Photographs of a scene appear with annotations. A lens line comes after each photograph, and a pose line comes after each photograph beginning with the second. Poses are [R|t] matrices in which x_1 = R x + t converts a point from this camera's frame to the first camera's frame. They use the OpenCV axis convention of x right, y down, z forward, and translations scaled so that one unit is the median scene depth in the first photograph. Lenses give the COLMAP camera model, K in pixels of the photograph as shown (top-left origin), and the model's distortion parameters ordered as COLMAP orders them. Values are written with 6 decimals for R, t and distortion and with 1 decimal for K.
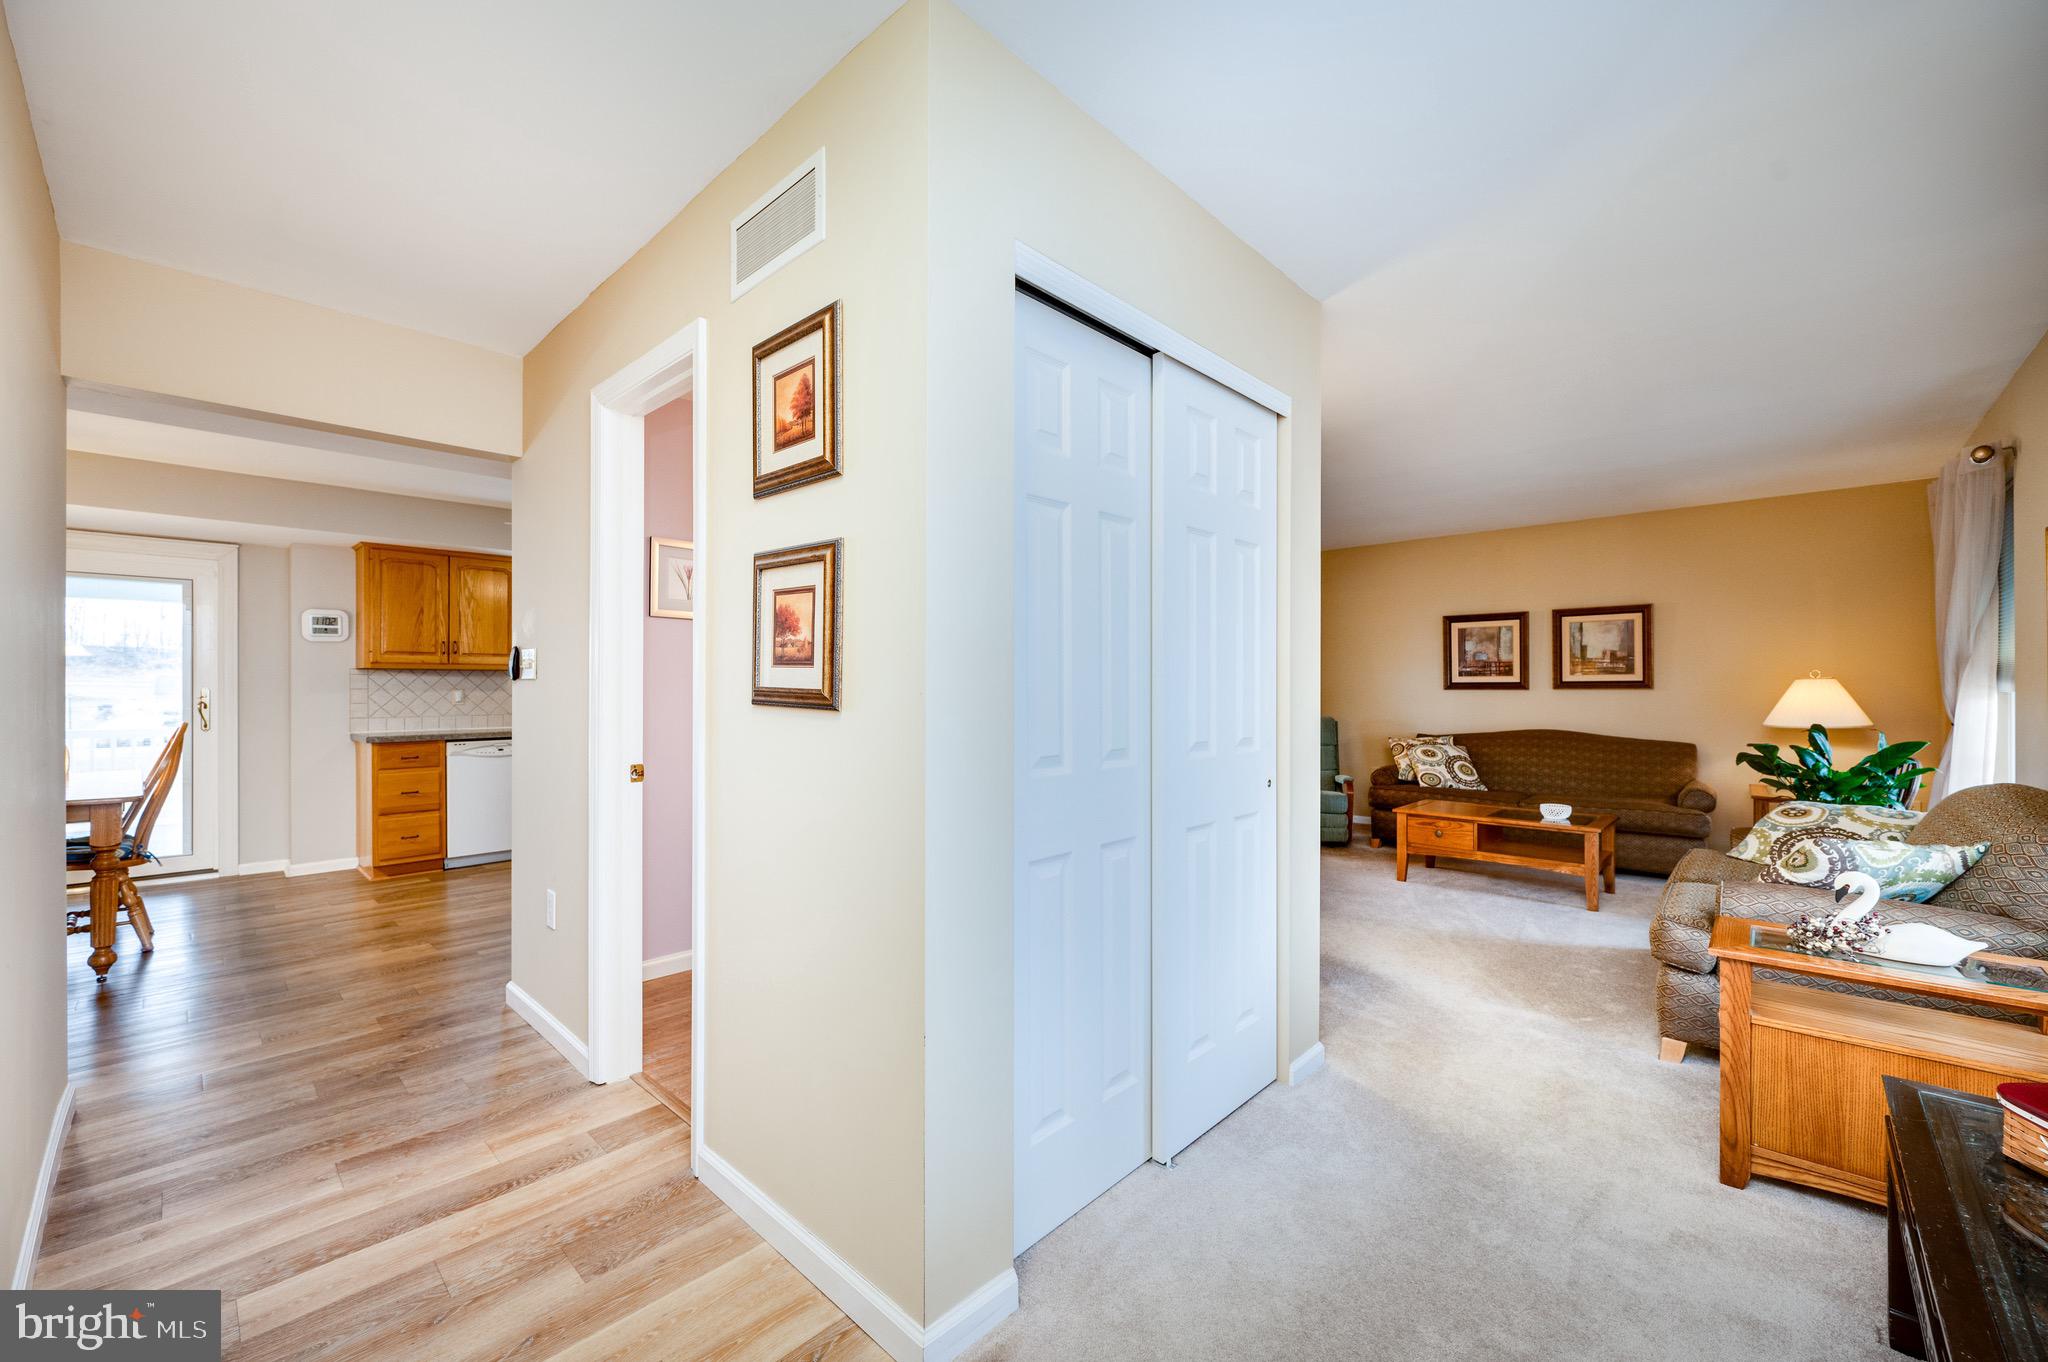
lens RADIAL K [[807.1, 0, 1028.6], [0, 807.1, 687.1], [0, 0, 1]] dist [-0.002628, 0.000337]
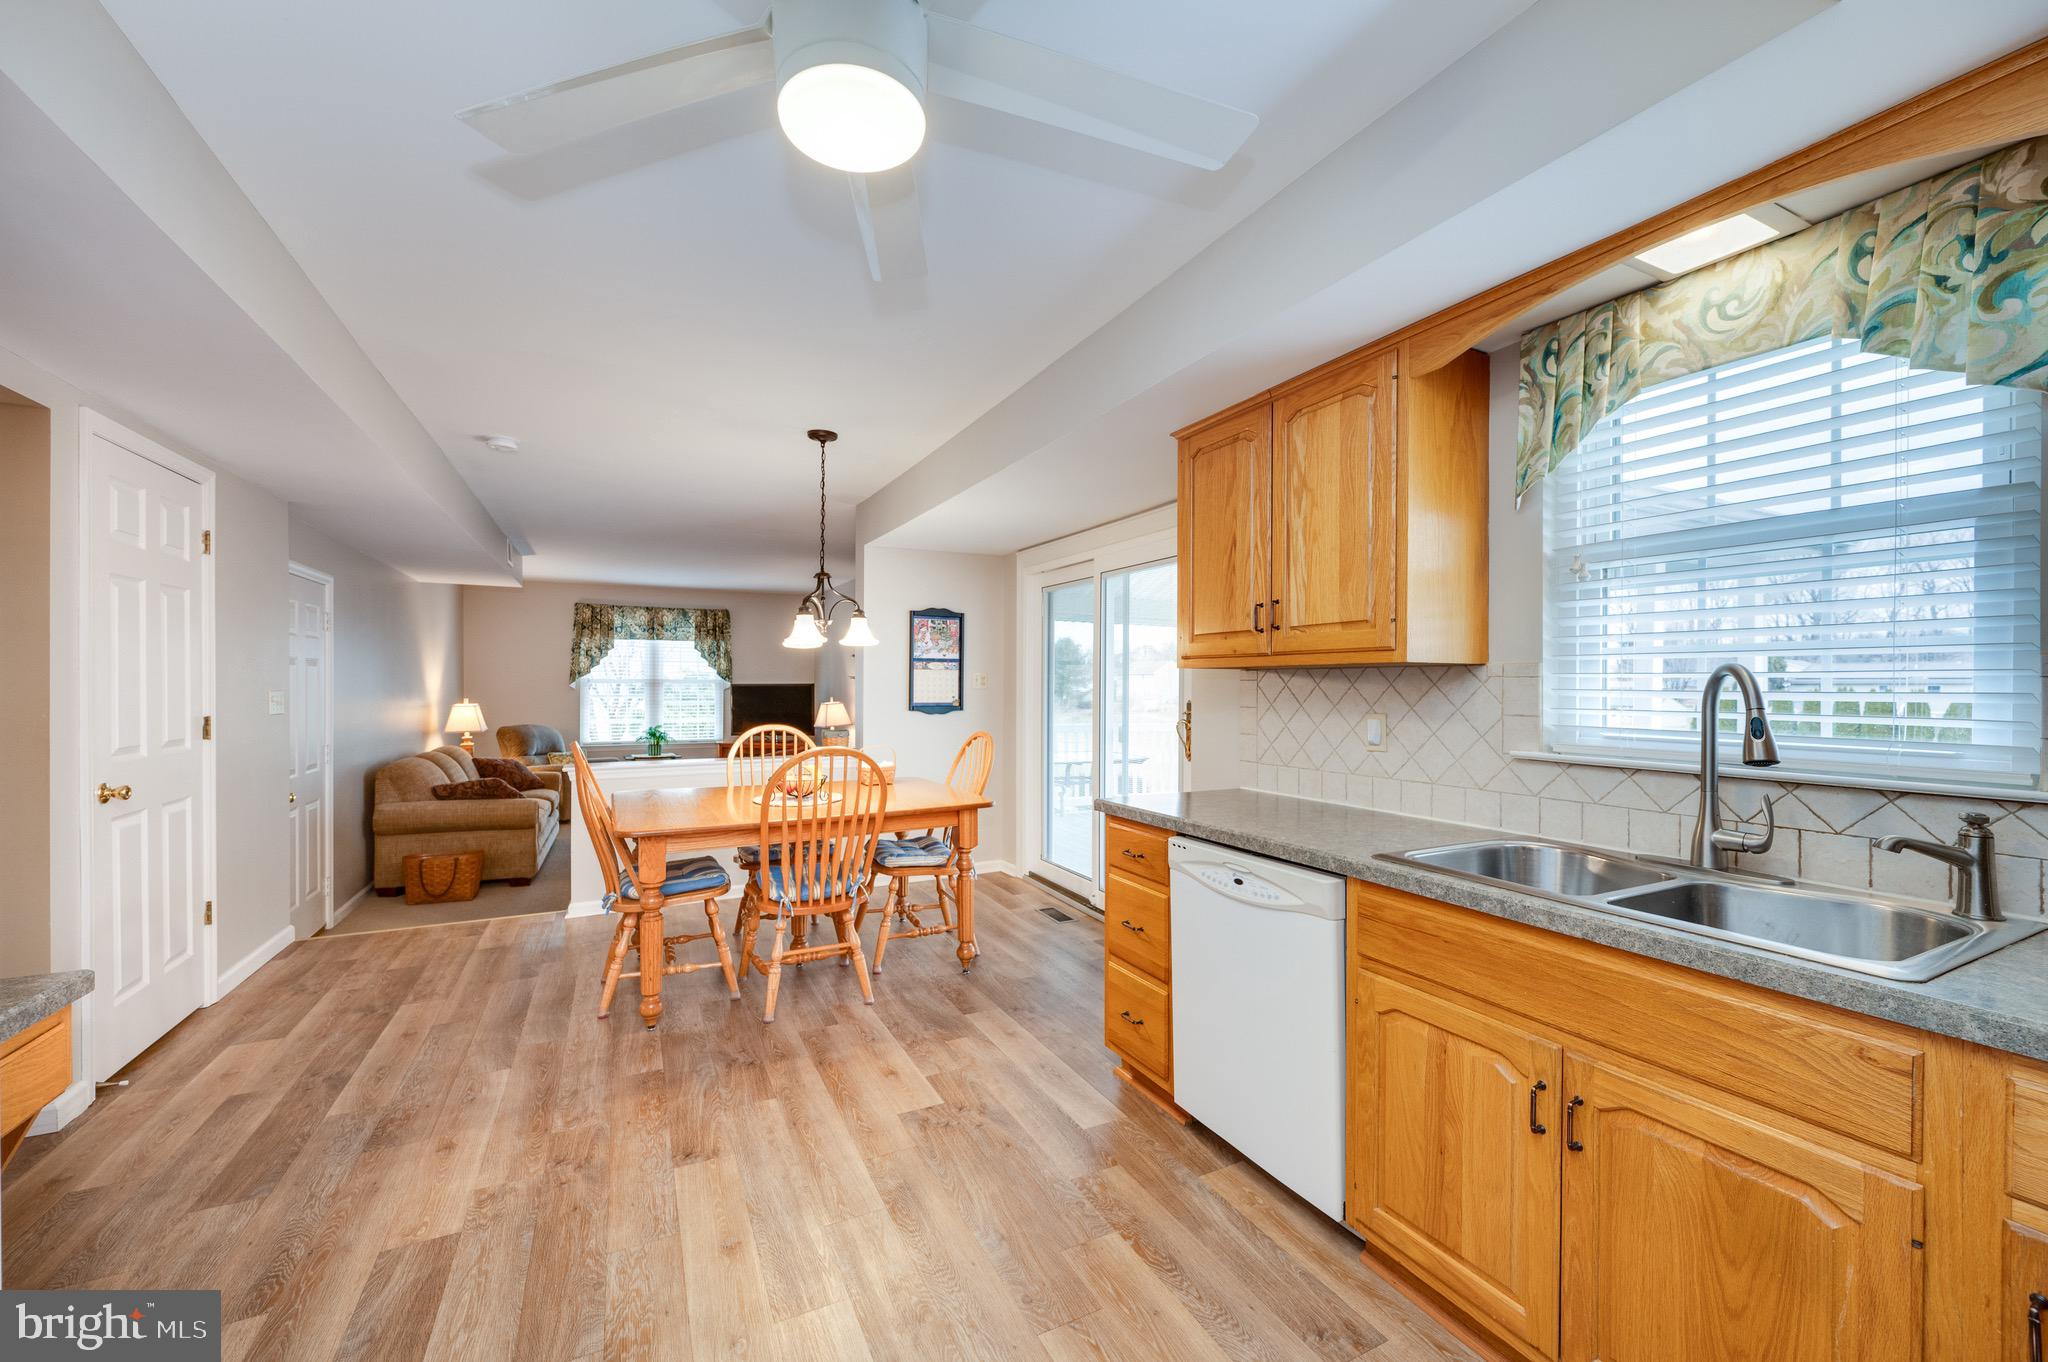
lens RADIAL K [[799.9, 0, 1034.2], [0, 799.9, 687.5], [0, 0, 1]] dist [-0.003143, -0.000184]
pose [[-0.335666, 0.002278, -0.941978, -0.288372], [-0.002895, 0.999990, 0.003450, -0.012714], [0.941977, 0.003886, -0.335656, 1.067777]]
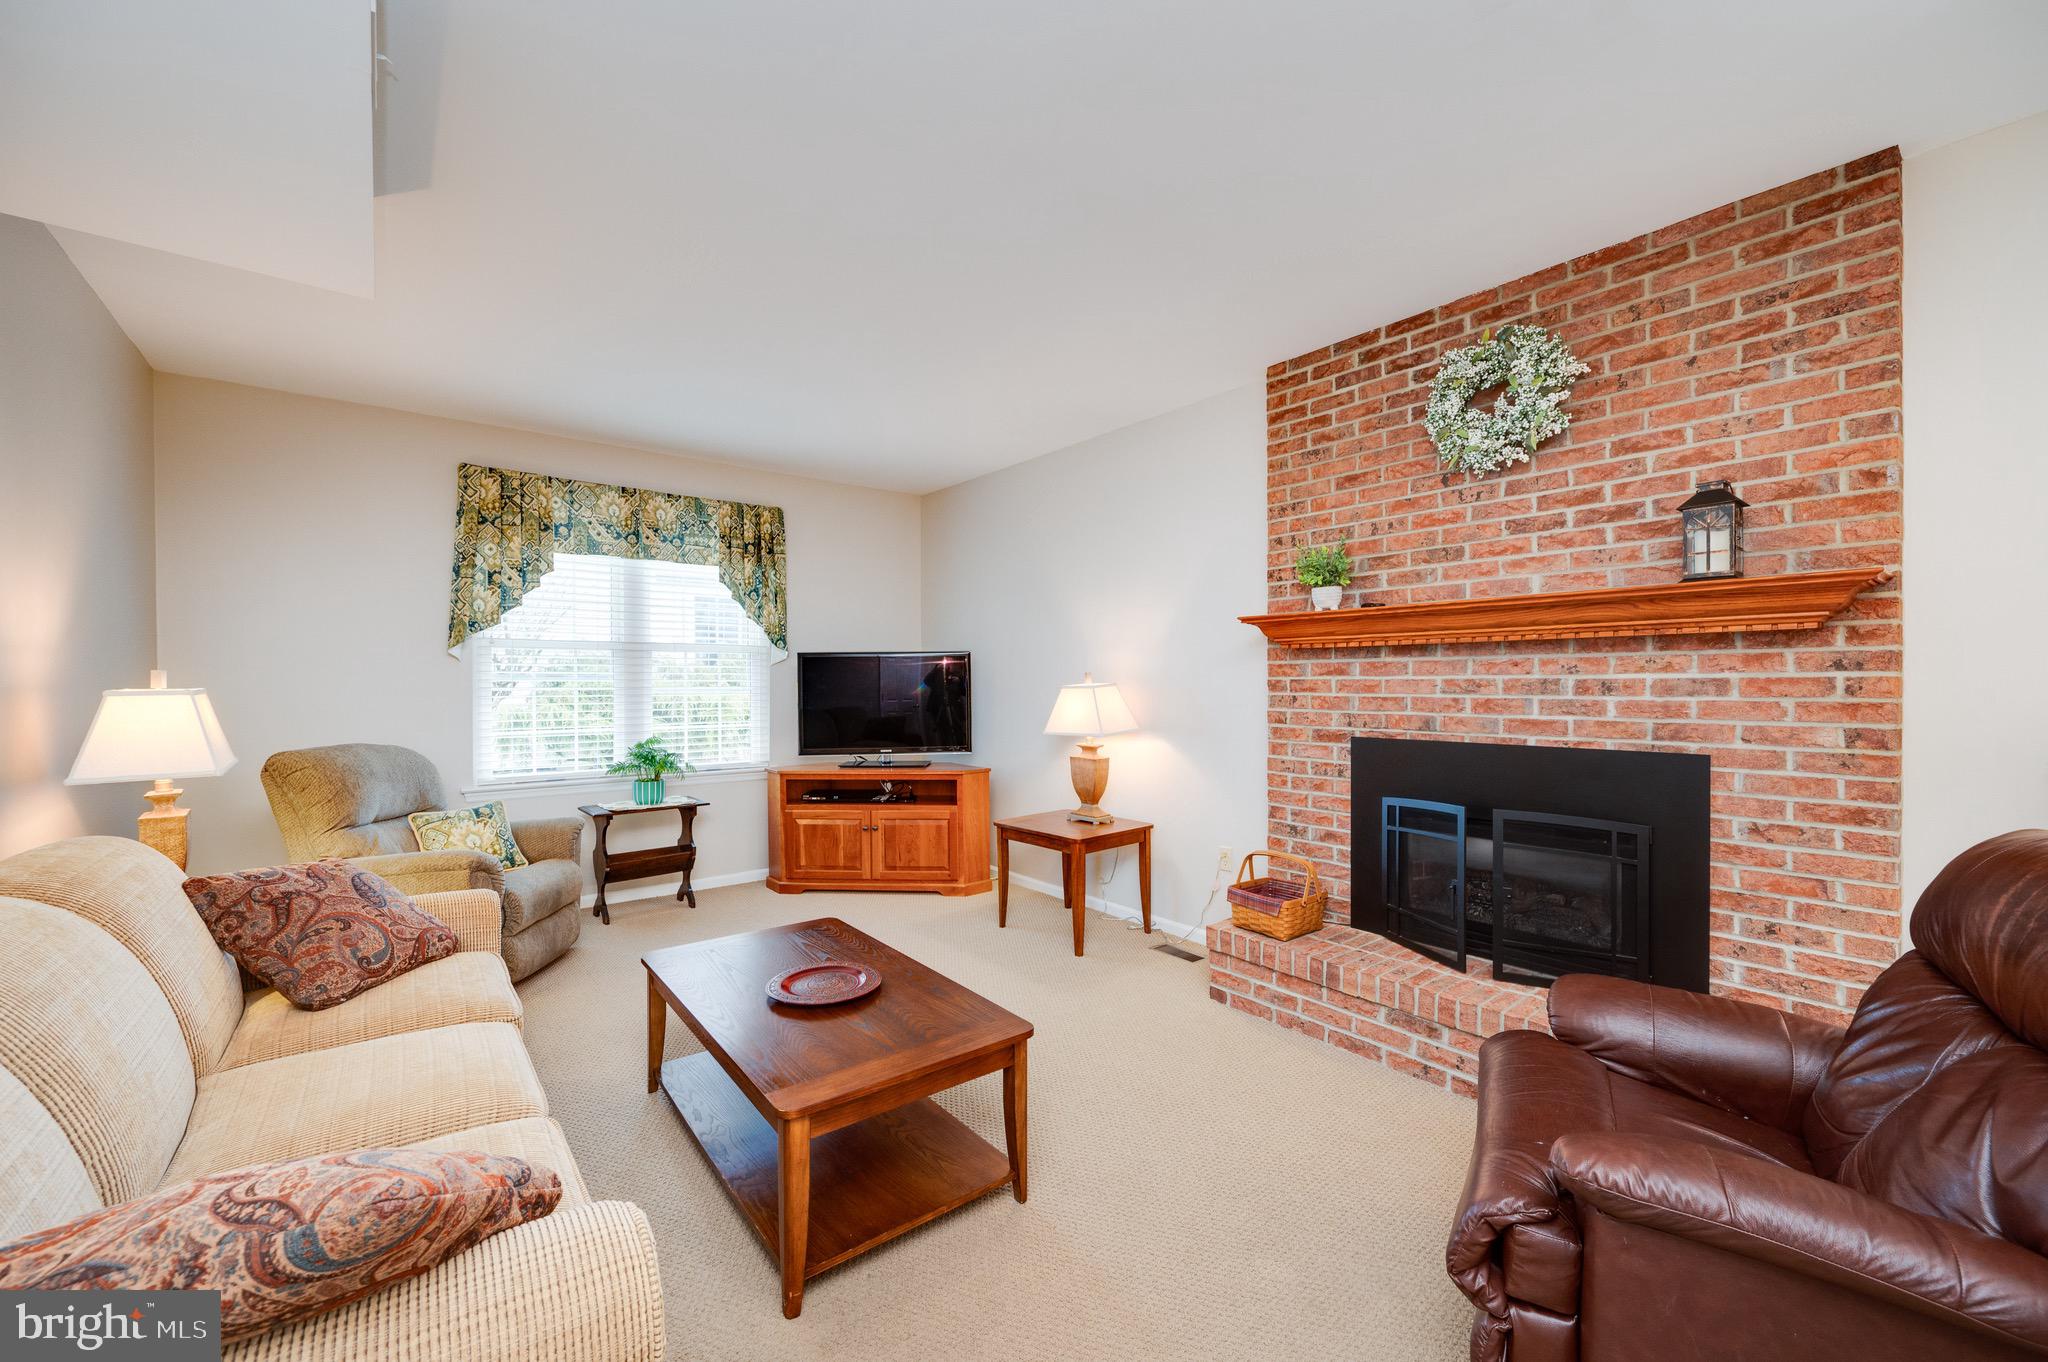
lens RADIAL K [[799.9, 0, 1034.2], [0, 799.9, 687.5], [0, 0, 1]] dist [-0.003143, -0.000184]
pose [[-0.138709, 0.008783, -0.990294, -0.925199], [0.005109, 0.999954, 0.008153, 0.023020], [0.990320, -0.003929, -0.138748, 0.170579]]
